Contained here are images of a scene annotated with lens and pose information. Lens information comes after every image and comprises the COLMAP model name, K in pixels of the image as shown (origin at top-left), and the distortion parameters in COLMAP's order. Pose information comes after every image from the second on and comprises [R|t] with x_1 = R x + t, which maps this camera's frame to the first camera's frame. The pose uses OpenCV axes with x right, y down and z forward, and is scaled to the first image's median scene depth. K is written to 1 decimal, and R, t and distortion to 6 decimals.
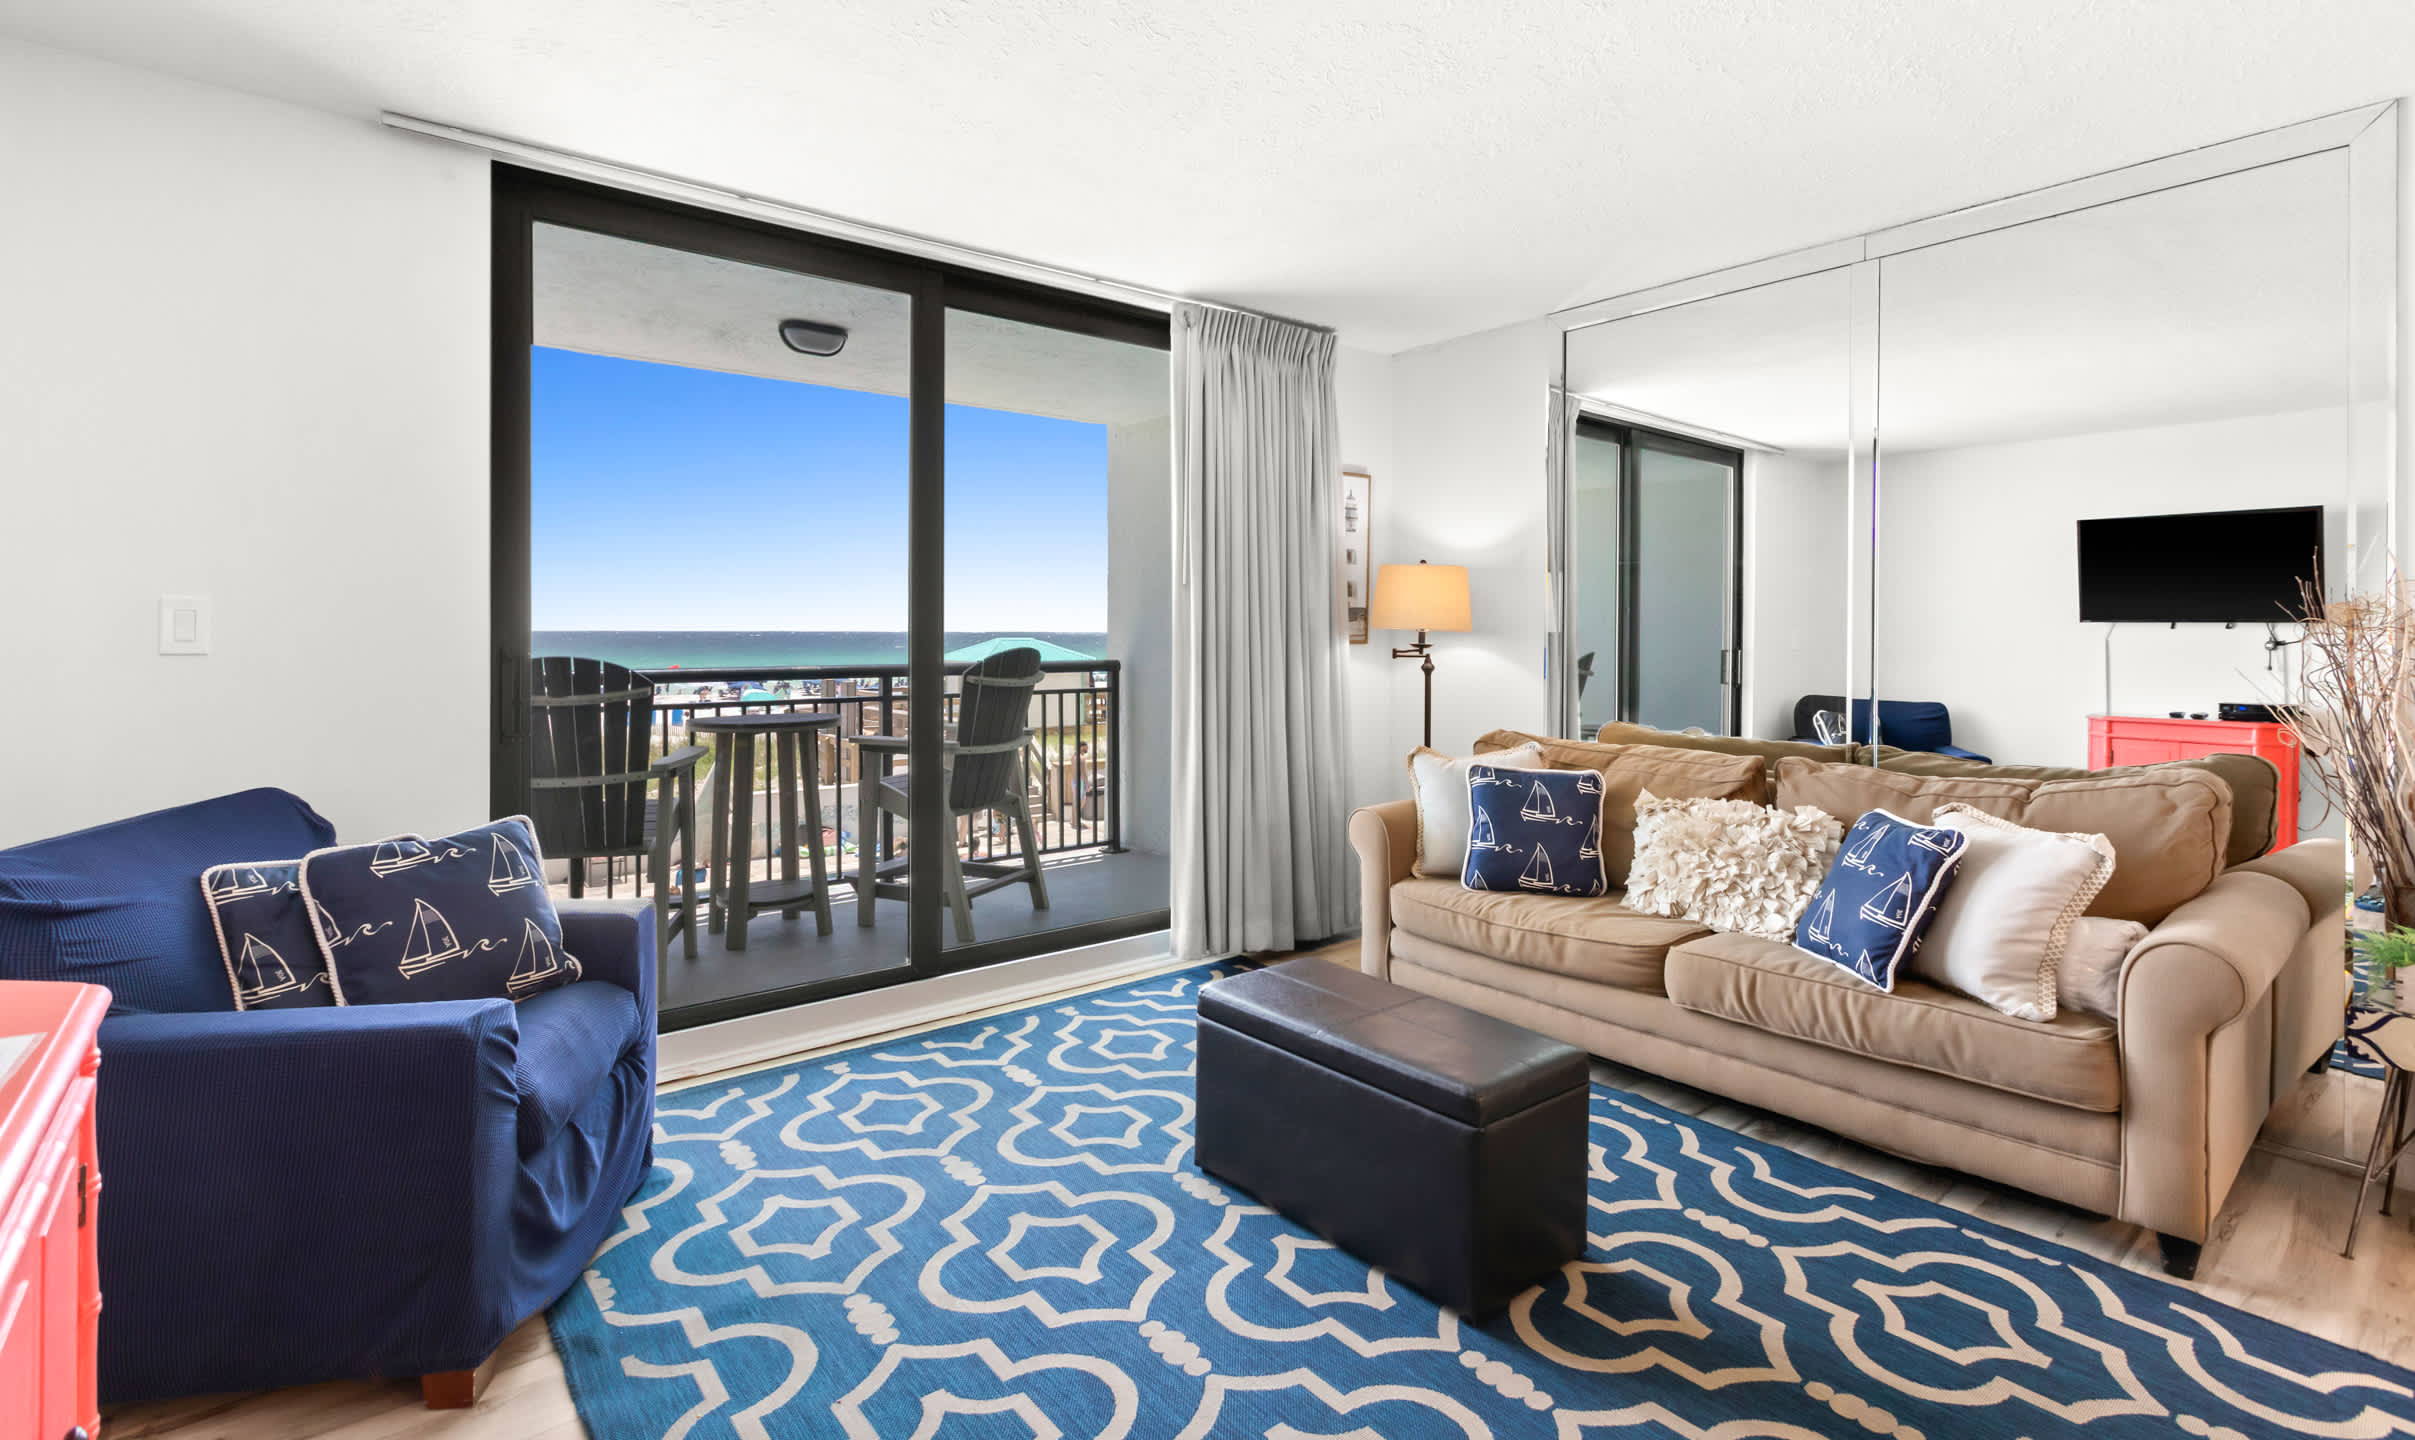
lens RADIAL K [[1096.8, 0, 1143.6], [0, 1096.8, 633.6], [0, 0, 1]] dist [0.000693, 0.000106]
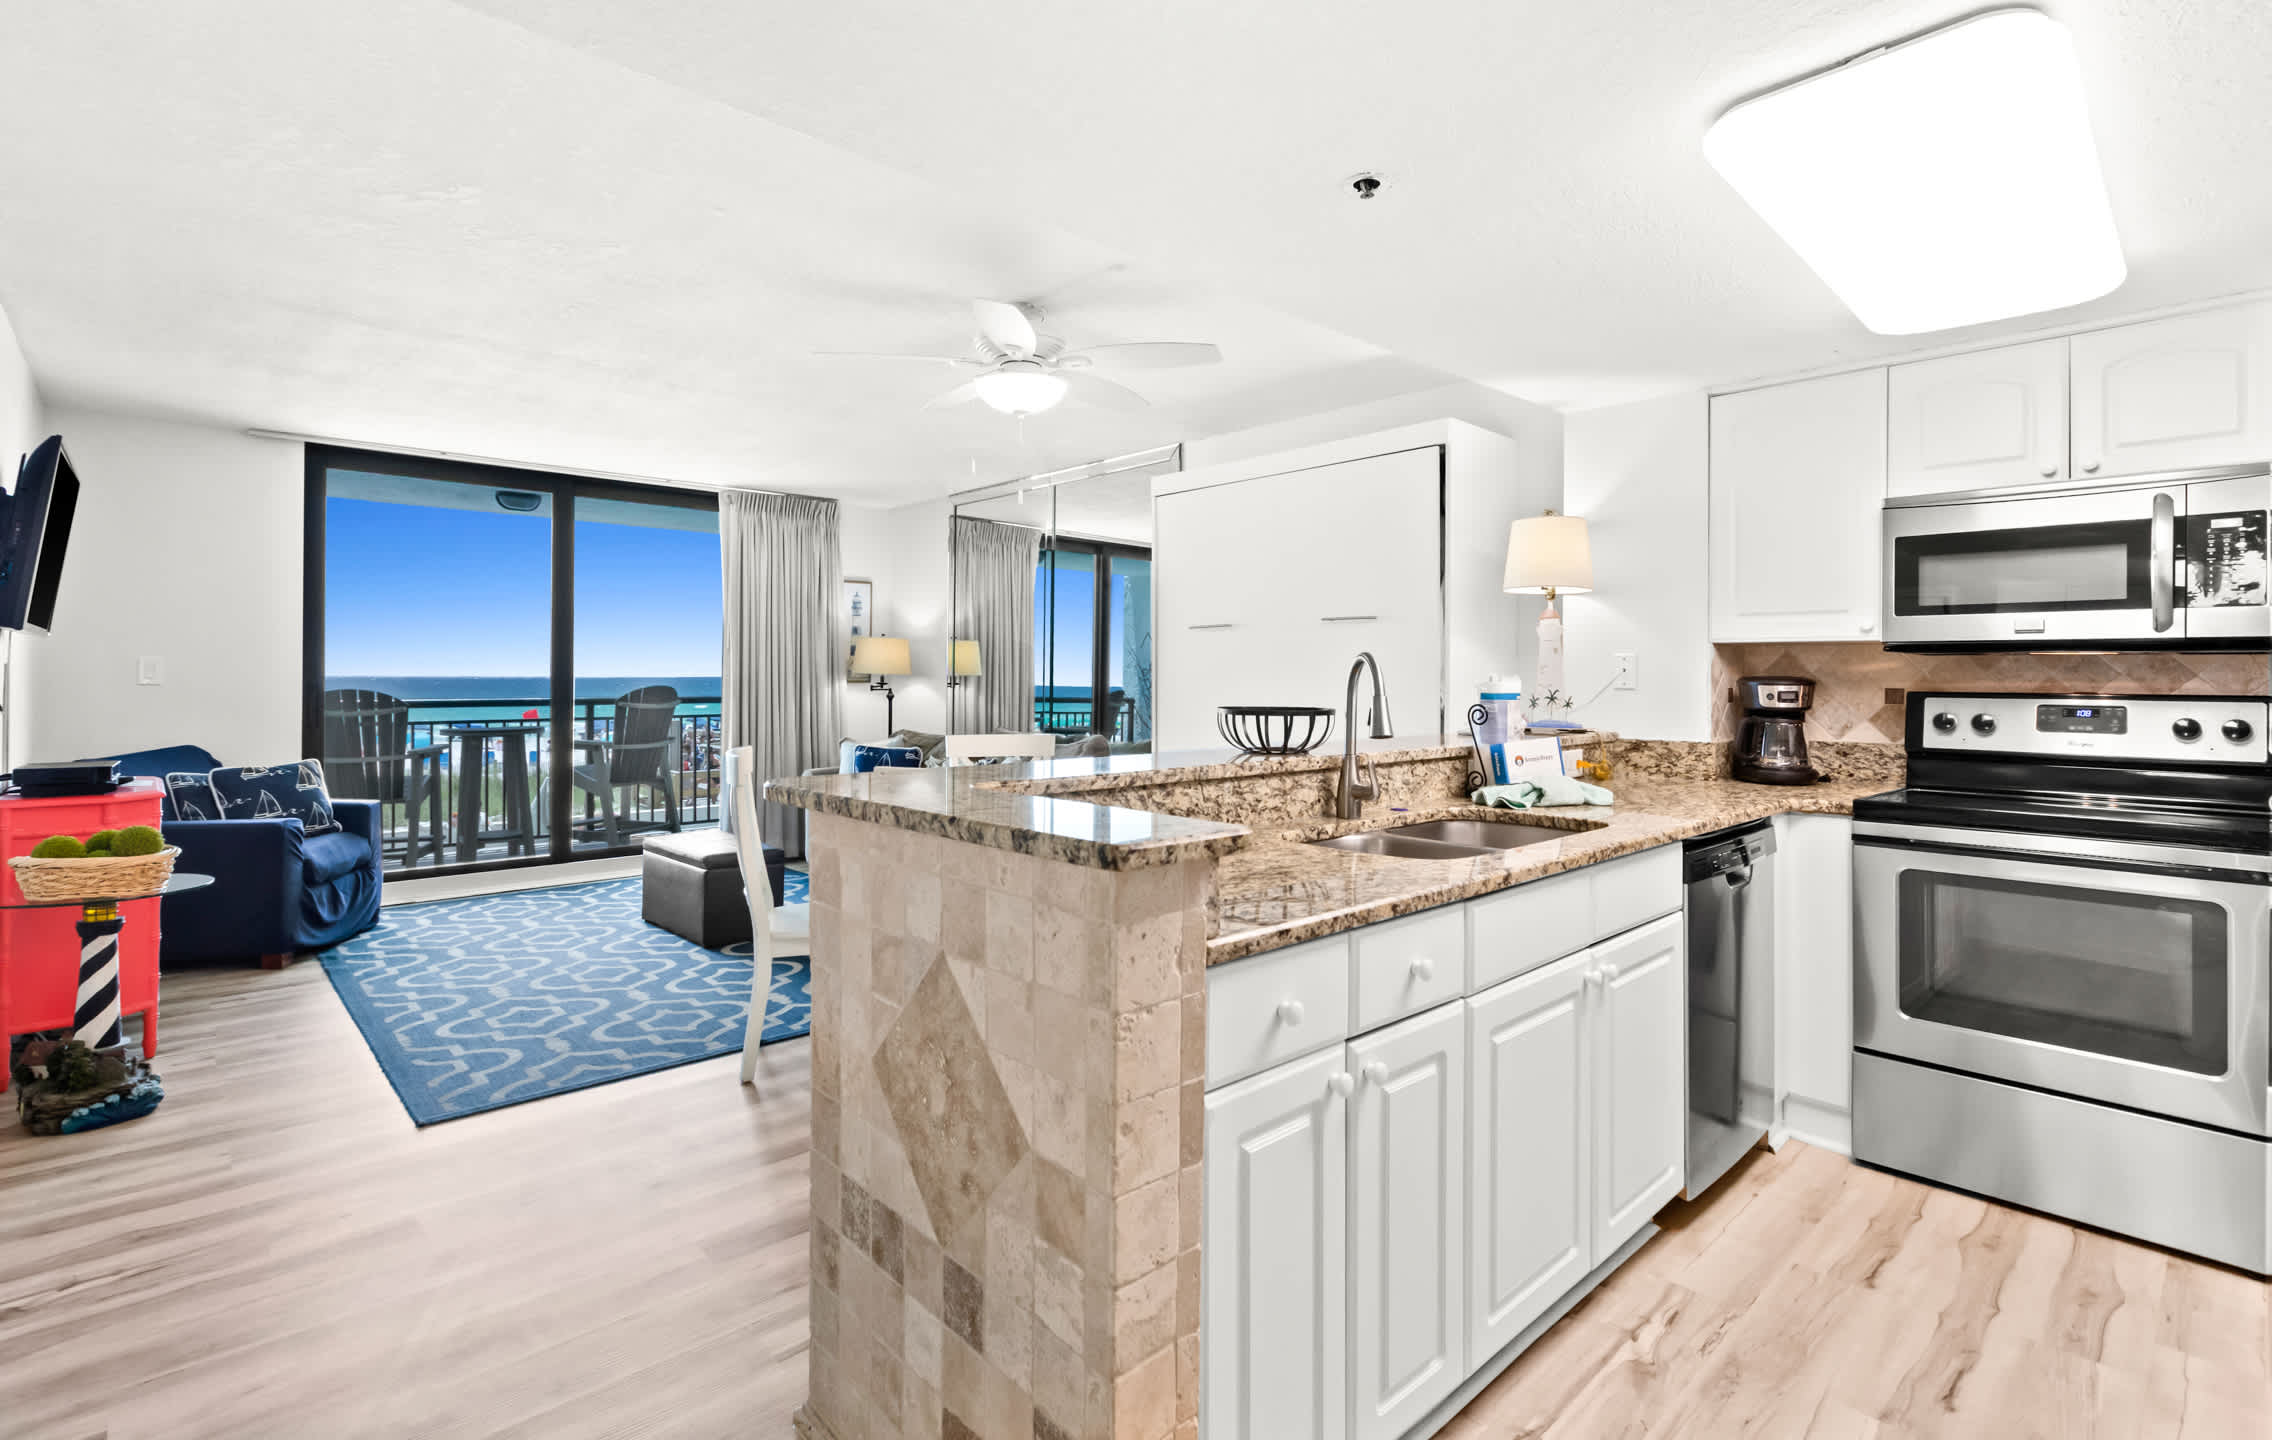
lens RADIAL K [[1051.2, 0, 1106.9], [0, 1051.2, 668.9], [0, 0, 1]] dist [-0.000004, 0.000004]
pose [[0.996343, 0.001152, 0.085436, 0.628120], [-0.000252, 0.999944, -0.010544, 0.007266], [-0.085443, 0.010483, 0.996288, -0.927760]]
